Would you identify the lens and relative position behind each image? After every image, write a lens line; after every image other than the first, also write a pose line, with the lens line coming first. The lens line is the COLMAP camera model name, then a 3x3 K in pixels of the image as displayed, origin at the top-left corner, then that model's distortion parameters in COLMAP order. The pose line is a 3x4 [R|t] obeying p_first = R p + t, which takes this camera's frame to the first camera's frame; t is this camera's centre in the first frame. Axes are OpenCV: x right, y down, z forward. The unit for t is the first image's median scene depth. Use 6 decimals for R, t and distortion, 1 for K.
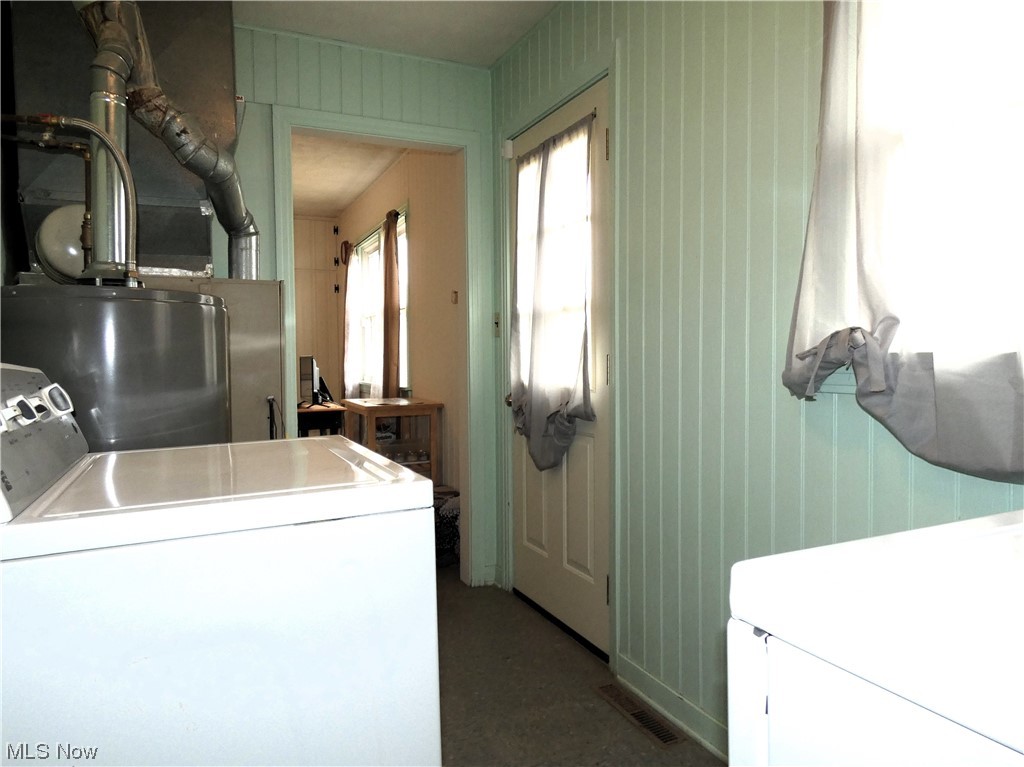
lens RADIAL K [[601.2, 0, 516.1], [0, 601.2, 380.4], [0, 0, 1]] dist [-0.017211, 0.003504]
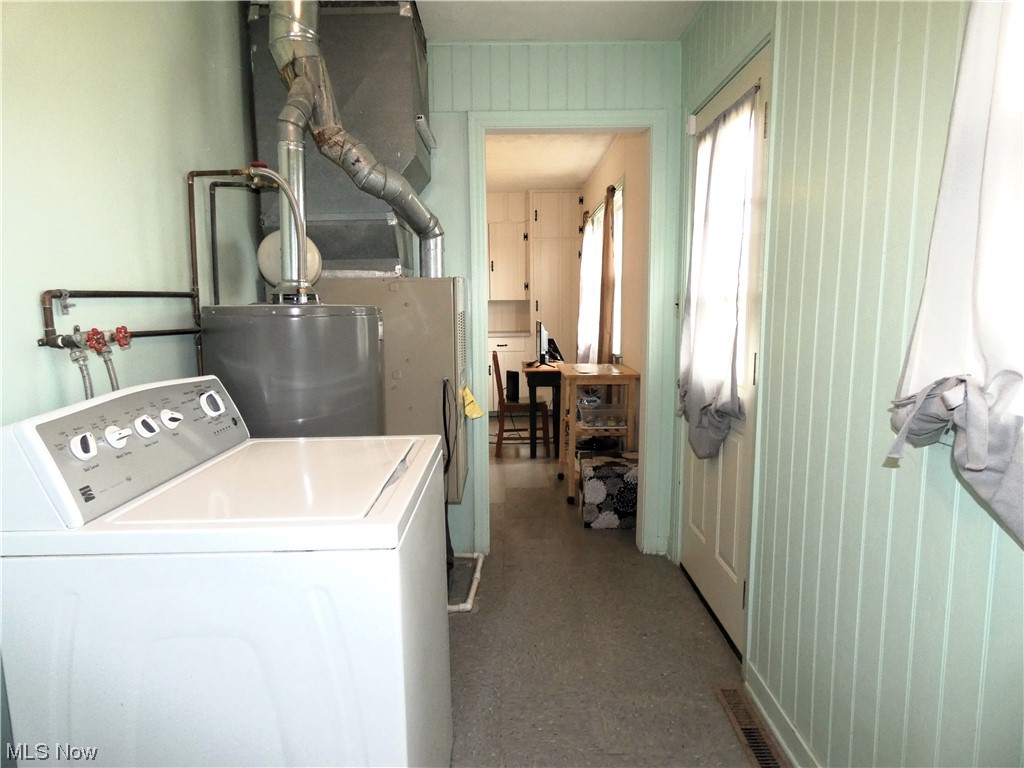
lens RADIAL K [[555.8, 0, 541.0], [0, 555.8, 377.5], [0, 0, 1]] dist [-0.012810, 0.000599]
pose [[0.921016, 0.056635, -0.385385, 0.171270], [-0.024222, 0.995786, 0.088449, -0.069574], [0.388770, -0.072128, 0.918507, 0.072395]]
